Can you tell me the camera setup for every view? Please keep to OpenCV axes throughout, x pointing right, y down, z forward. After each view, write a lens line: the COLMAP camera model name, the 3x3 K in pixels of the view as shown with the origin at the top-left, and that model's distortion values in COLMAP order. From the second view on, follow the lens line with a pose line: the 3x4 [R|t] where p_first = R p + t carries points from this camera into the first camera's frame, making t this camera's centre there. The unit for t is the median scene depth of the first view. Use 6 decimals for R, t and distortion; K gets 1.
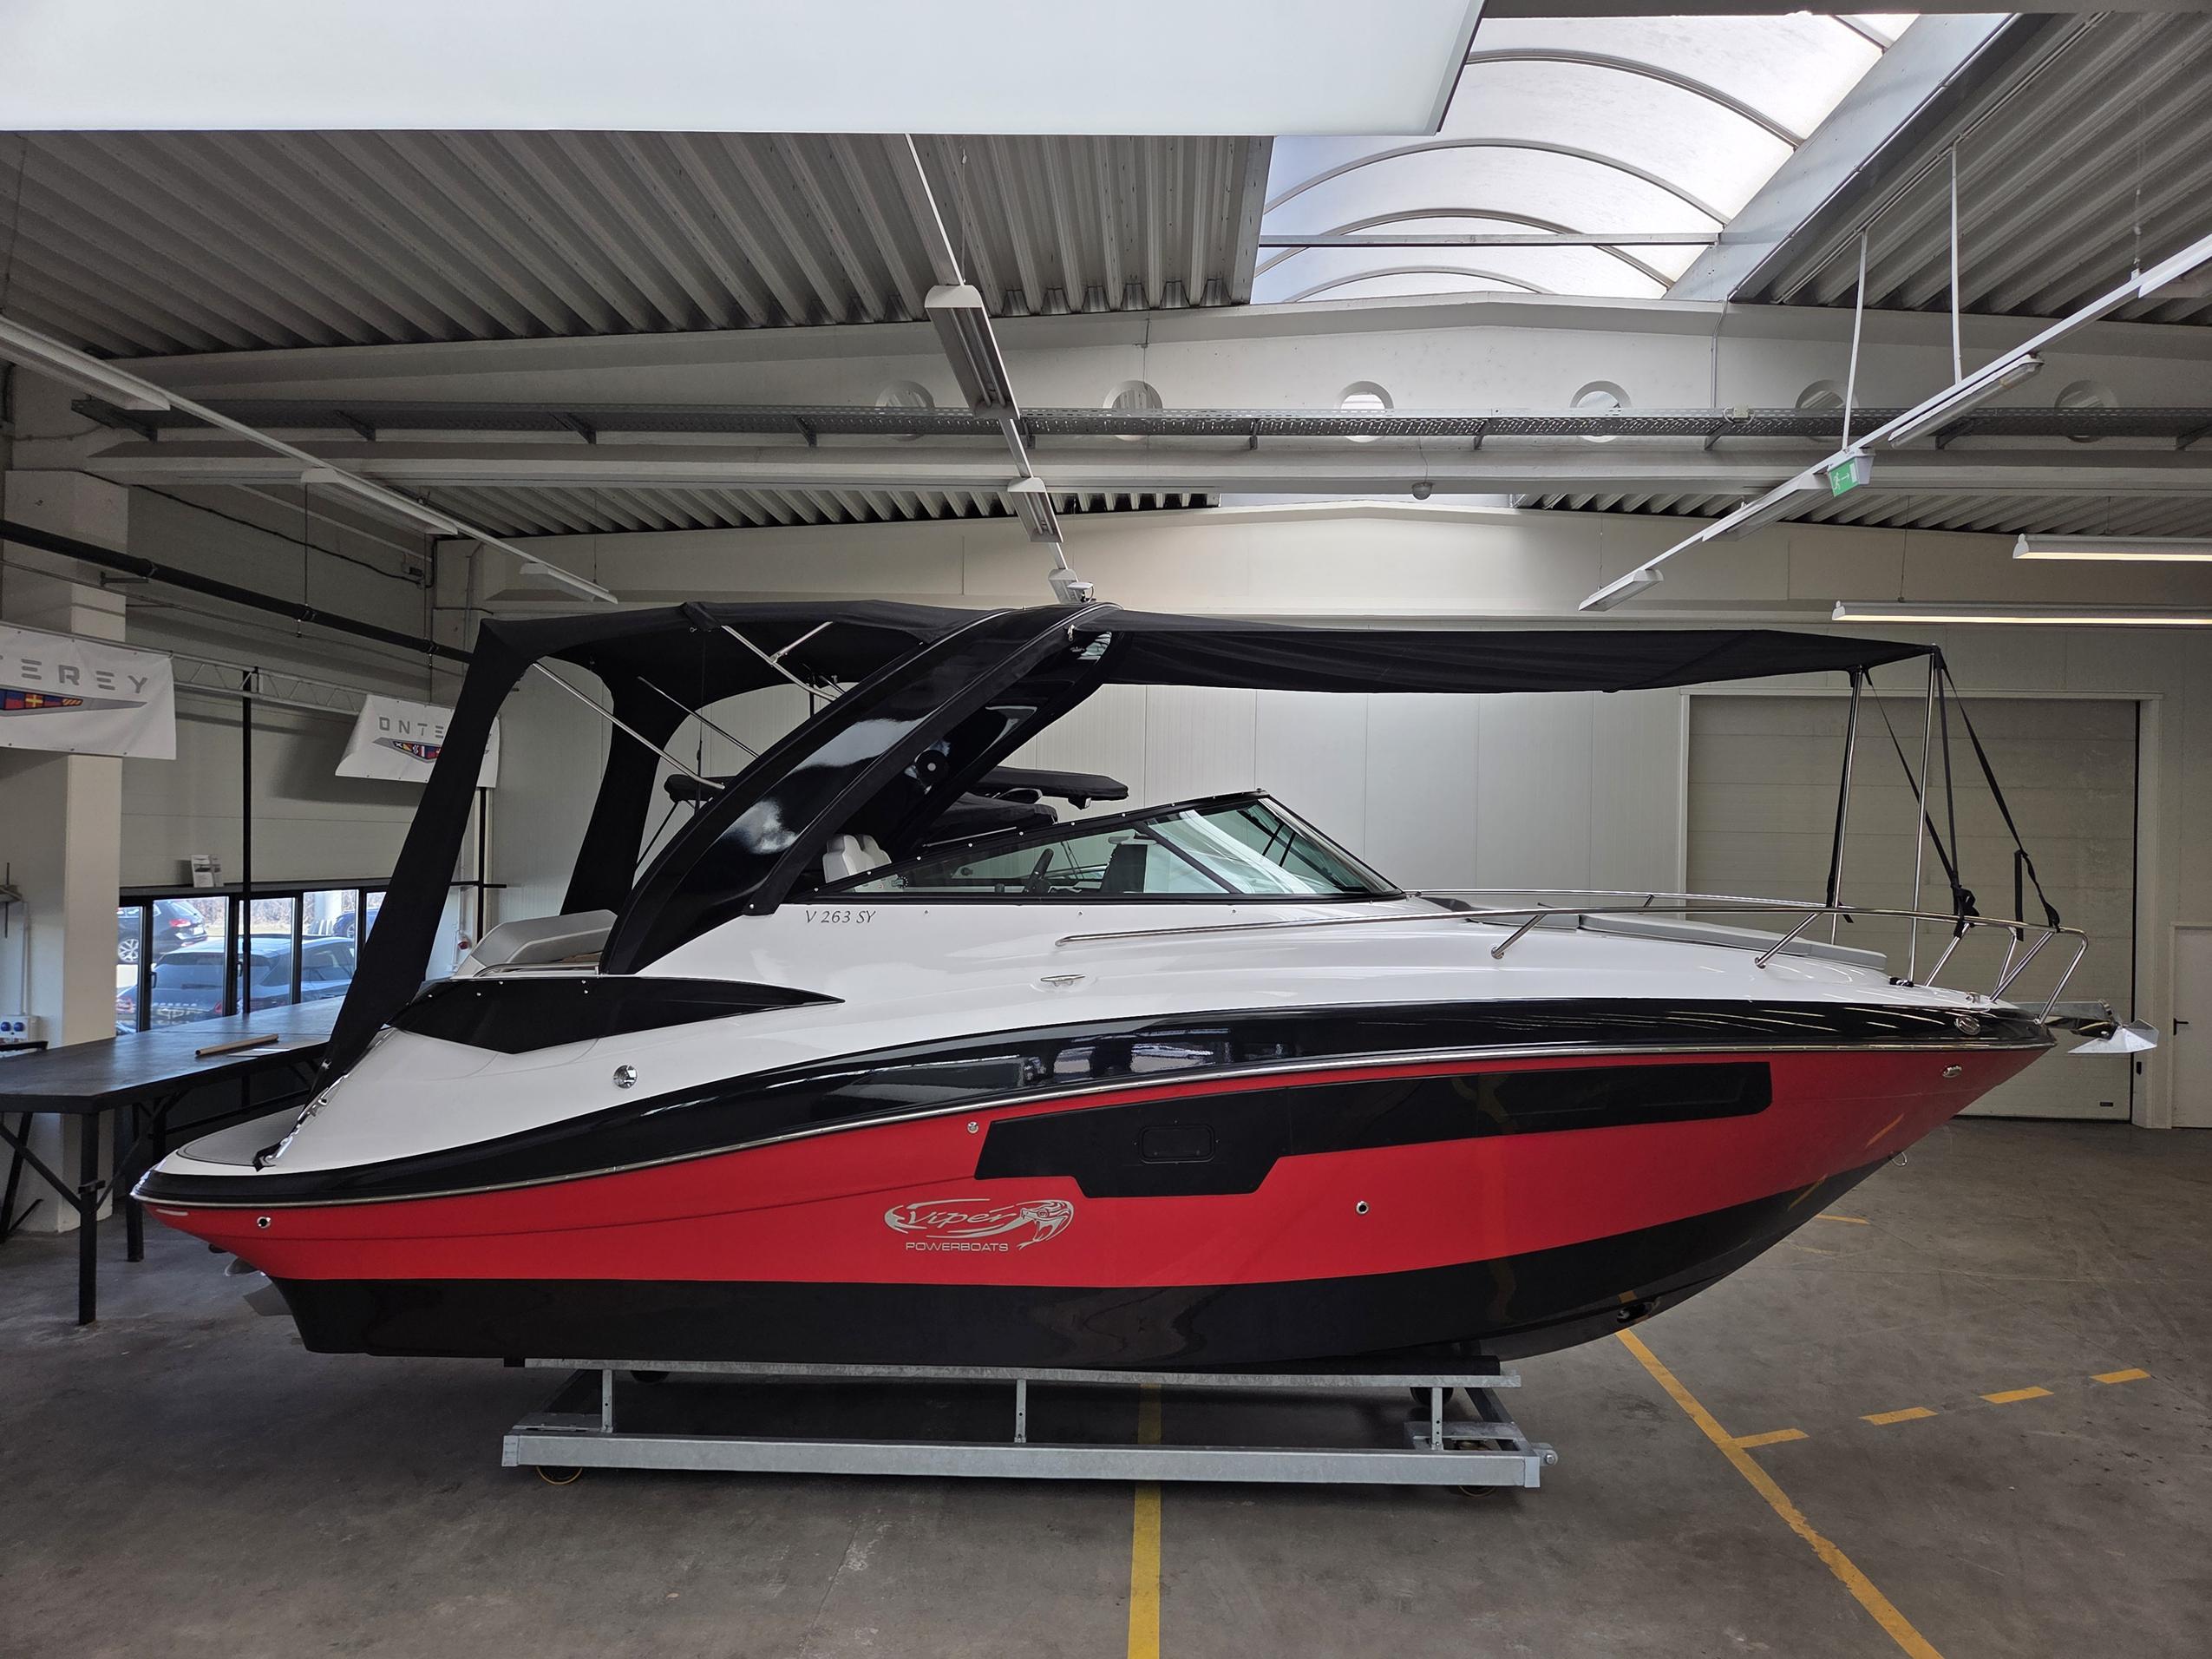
lens RADIAL K [[1478.3, 0, 1106.0], [0, 1478.3, 829.5], [0, 0, 1]] dist [0.090261, -0.092100]
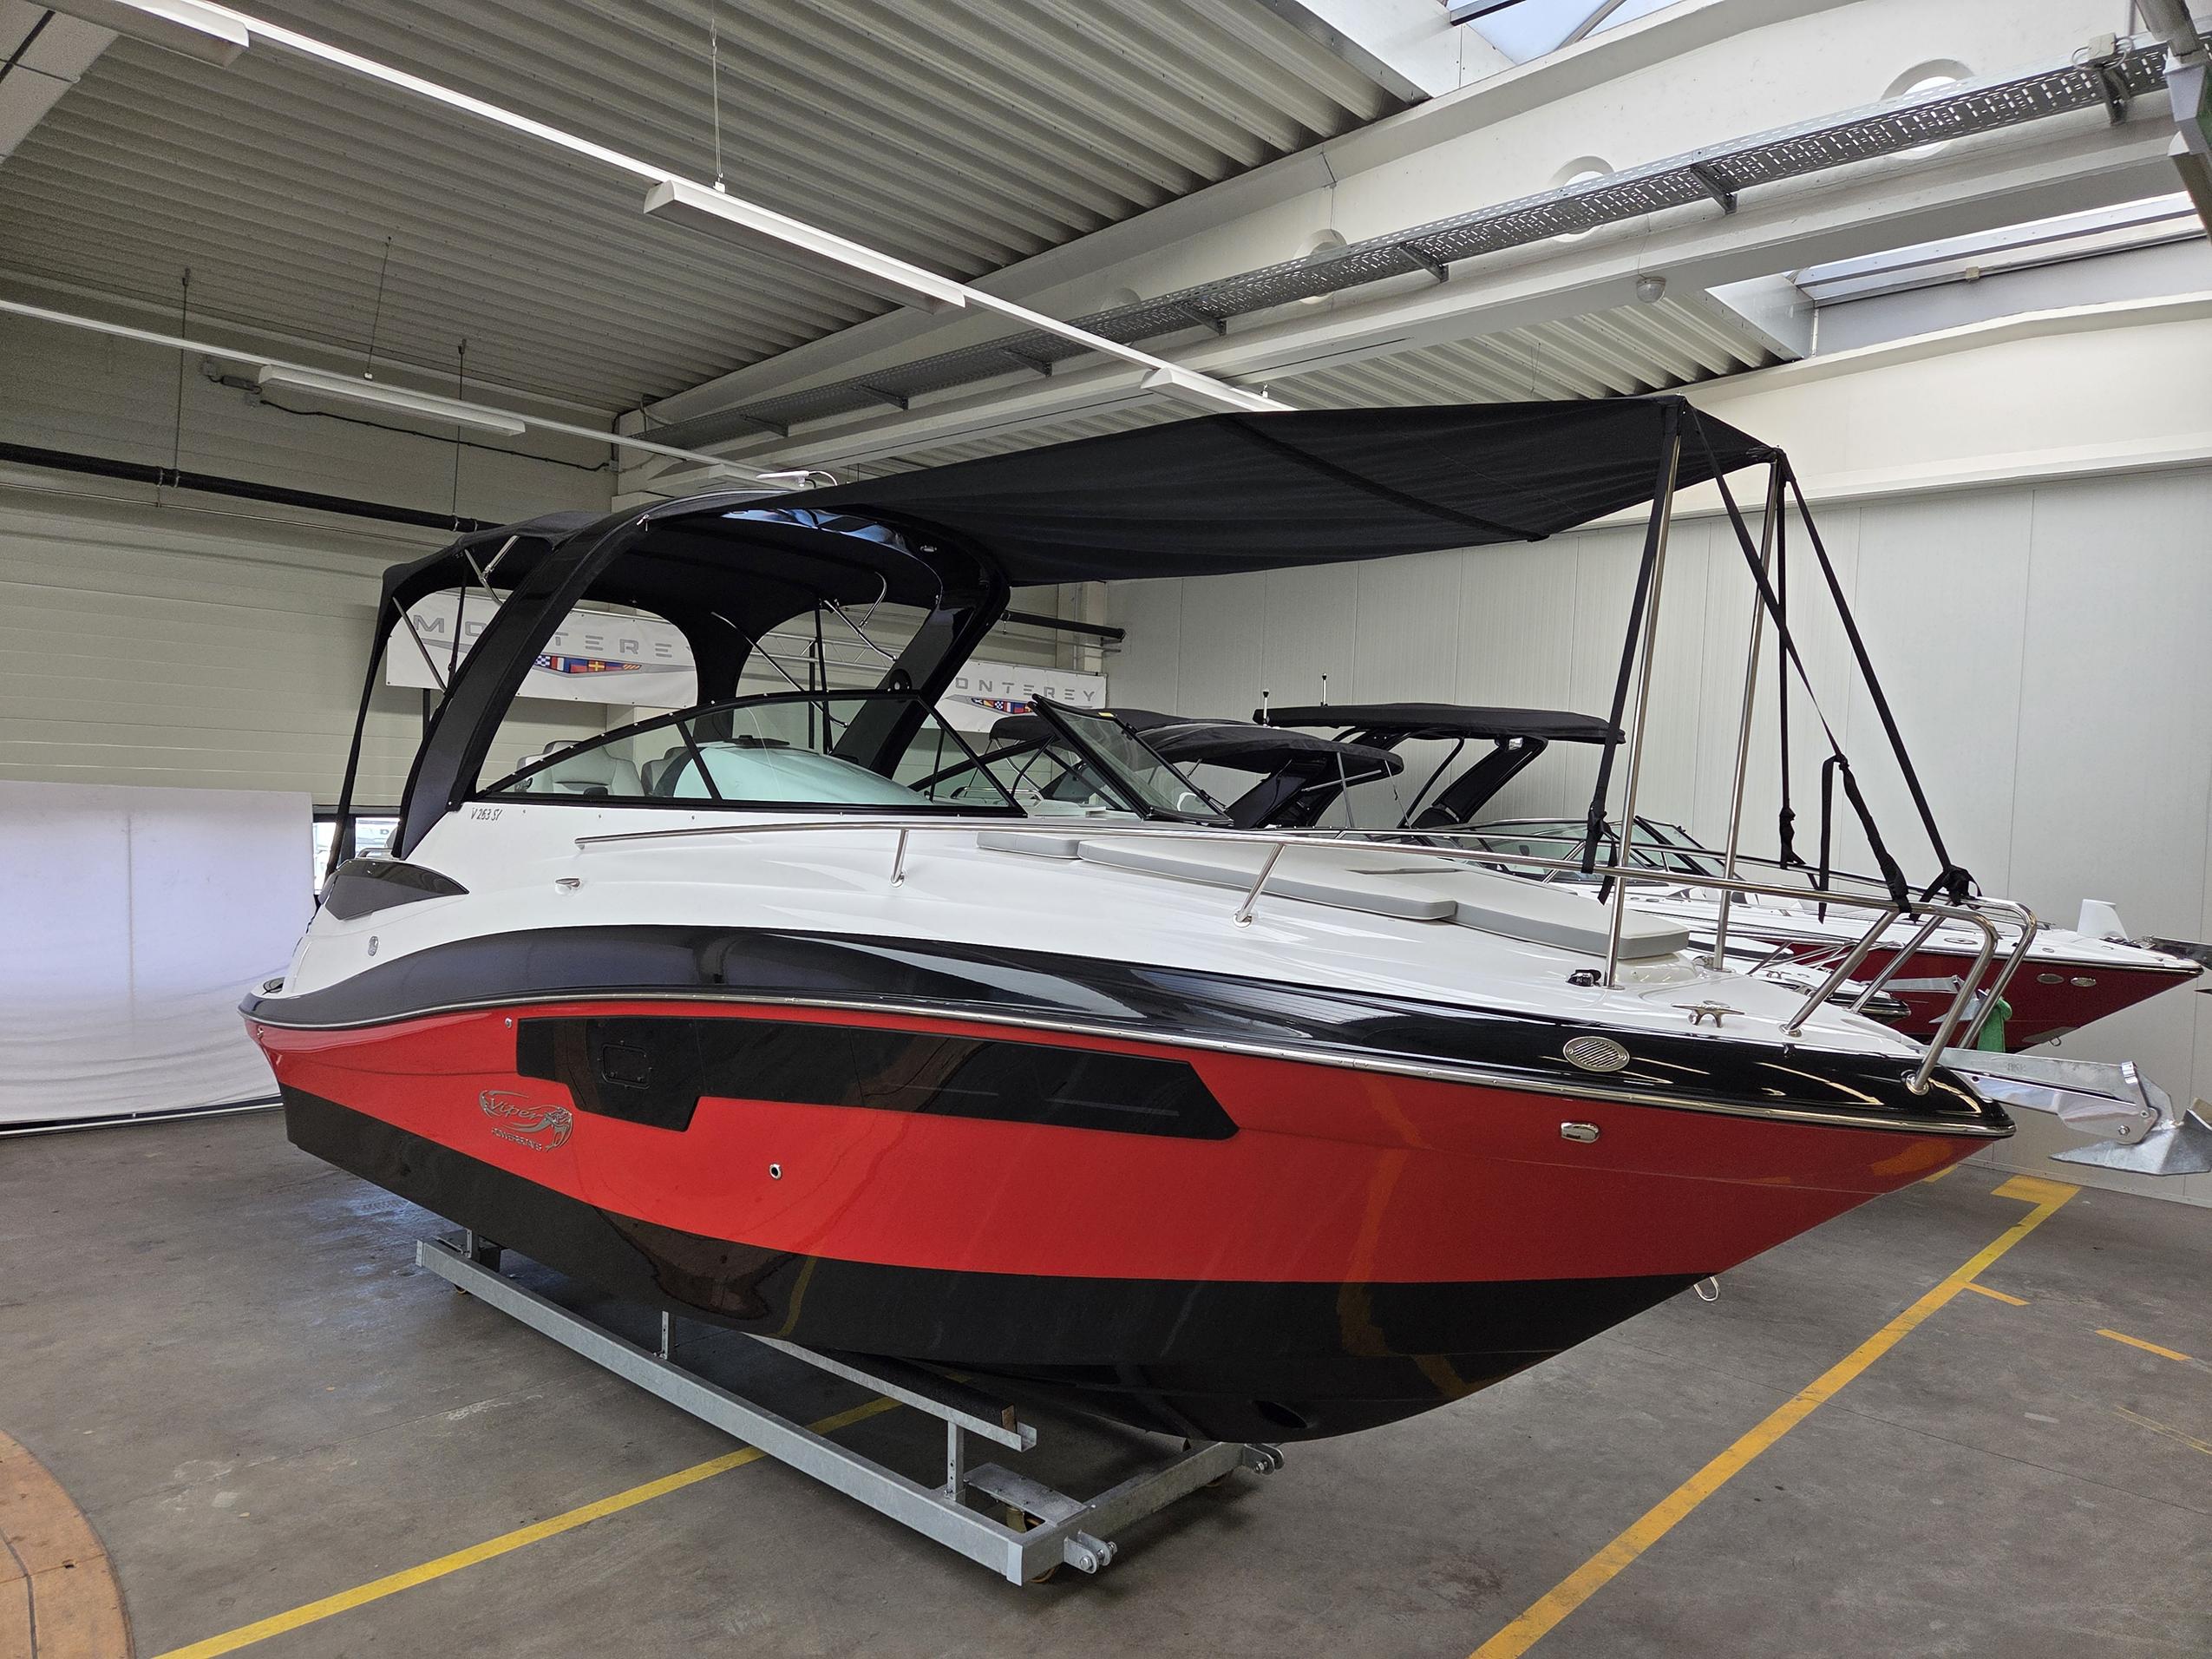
lens RADIAL K [[1478.3, 0, 1106.0], [0, 1478.3, 829.5], [0, 0, 1]] dist [0.090261, -0.092100]
pose [[0.756596, 0.028740, -0.653250, 0.797905], [-0.018074, 0.999571, 0.023043, 0.034089], [0.653632, -0.005628, 0.756791, 0.446109]]
